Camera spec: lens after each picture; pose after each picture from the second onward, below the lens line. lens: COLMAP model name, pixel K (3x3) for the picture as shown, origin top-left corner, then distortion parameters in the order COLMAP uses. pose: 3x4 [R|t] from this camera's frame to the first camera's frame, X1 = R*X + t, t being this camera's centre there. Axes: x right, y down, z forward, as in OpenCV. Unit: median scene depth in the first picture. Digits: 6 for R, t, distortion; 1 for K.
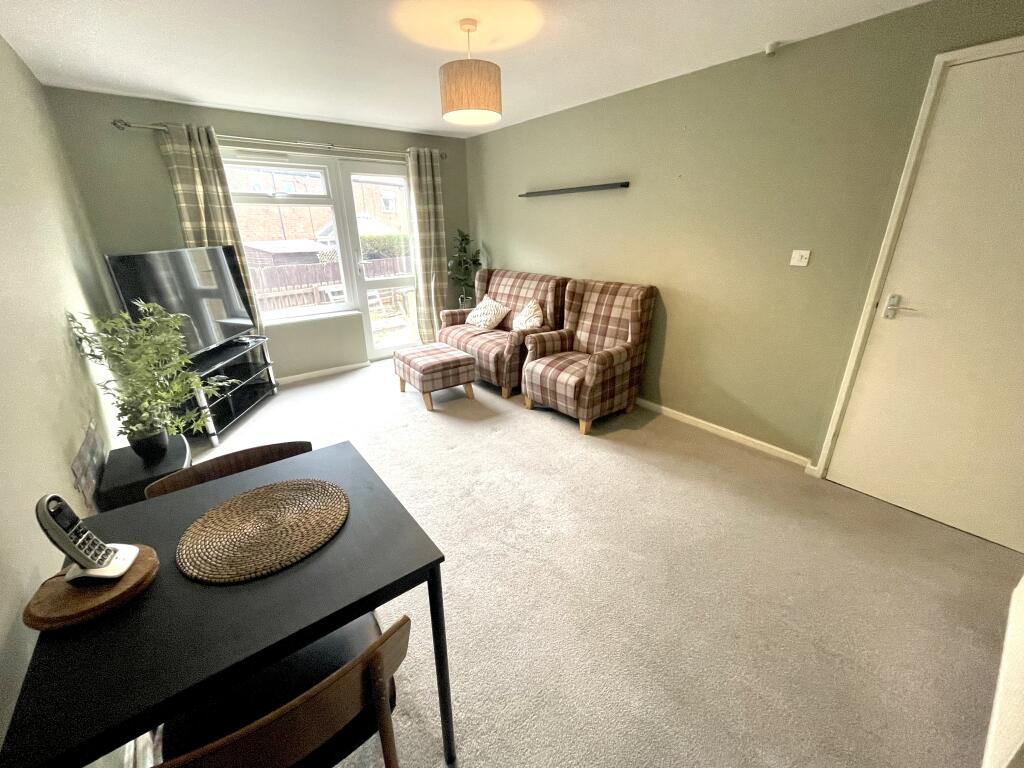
lens RADIAL K [[409.1, 0, 510.2], [0, 409.1, 382.1], [0, 0, 1]] dist [0.000551, 0.000130]
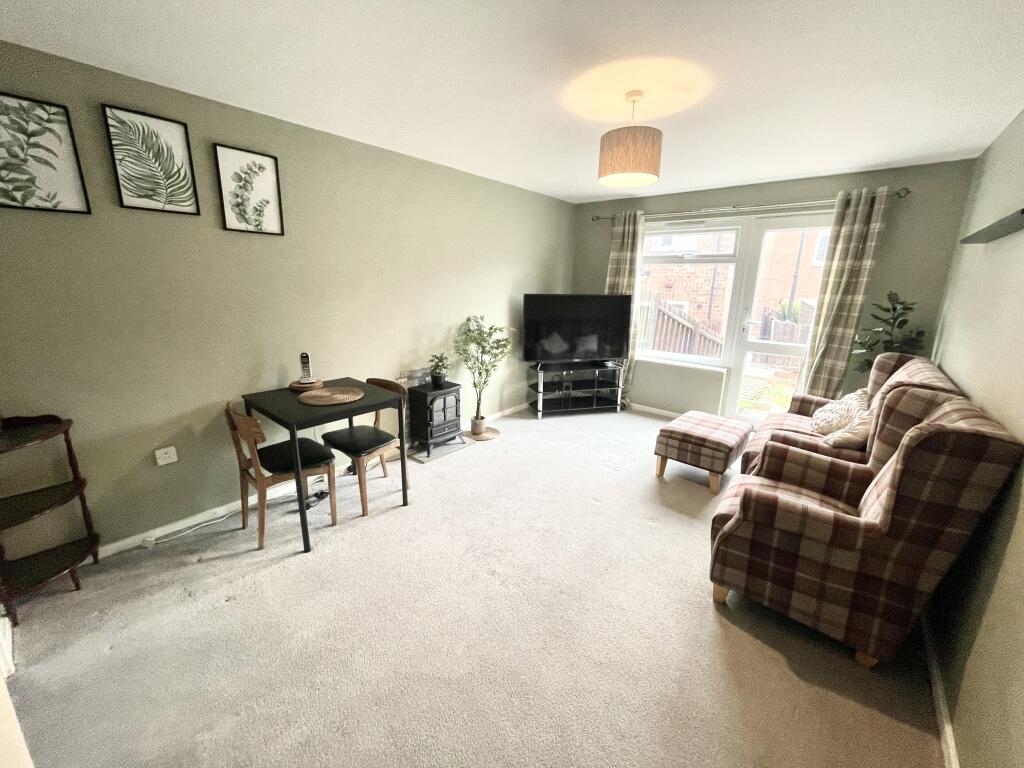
lens RADIAL K [[409.1, 0, 510.2], [0, 409.1, 382.1], [0, 0, 1]] dist [0.000551, 0.000130]
pose [[0.206248, 0.253488, -0.945095, 0.565993], [-0.372225, 0.913574, 0.163803, -0.152583], [0.904937, 0.318004, 0.282778, 0.375497]]
